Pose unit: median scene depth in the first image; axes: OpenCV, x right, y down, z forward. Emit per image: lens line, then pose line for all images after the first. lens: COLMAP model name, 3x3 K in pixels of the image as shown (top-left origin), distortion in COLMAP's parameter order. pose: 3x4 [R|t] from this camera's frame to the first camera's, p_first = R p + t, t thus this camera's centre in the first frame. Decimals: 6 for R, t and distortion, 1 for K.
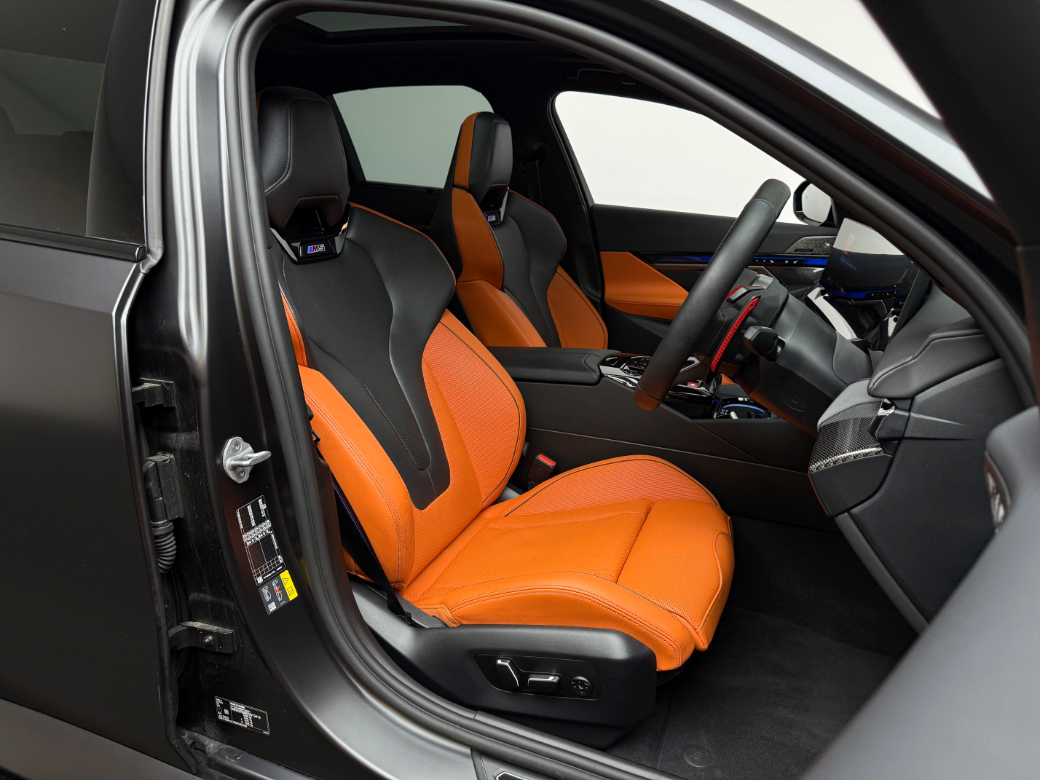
lens RADIAL K [[750.8, 0, 520.0], [0, 750.8, 390.0], [0, 0, 1]] dist [0.105776, -0.152410]
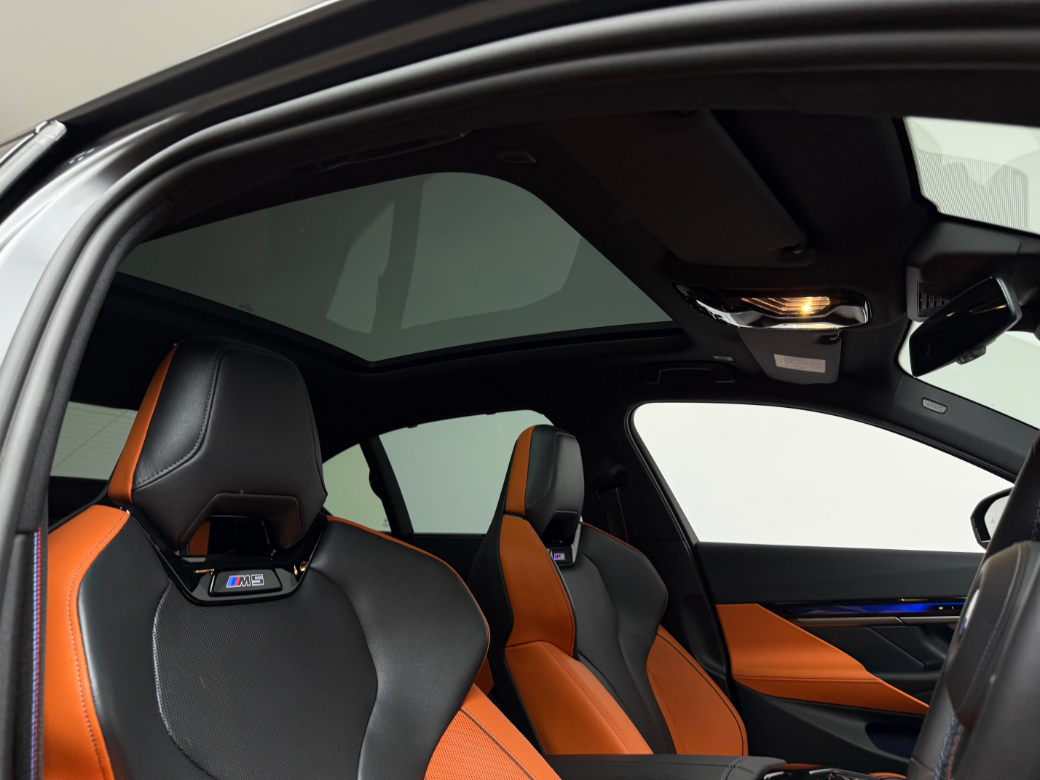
lens RADIAL K [[750.8, 0, 520.0], [0, 750.8, 390.0], [0, 0, 1]] dist [0.105776, -0.152410]
pose [[0.992179, -0.067837, -0.104784, 0.011743], [0.009153, 0.876716, -0.480921, -0.017317], [0.124490, 0.476200, 0.870480, 0.272340]]
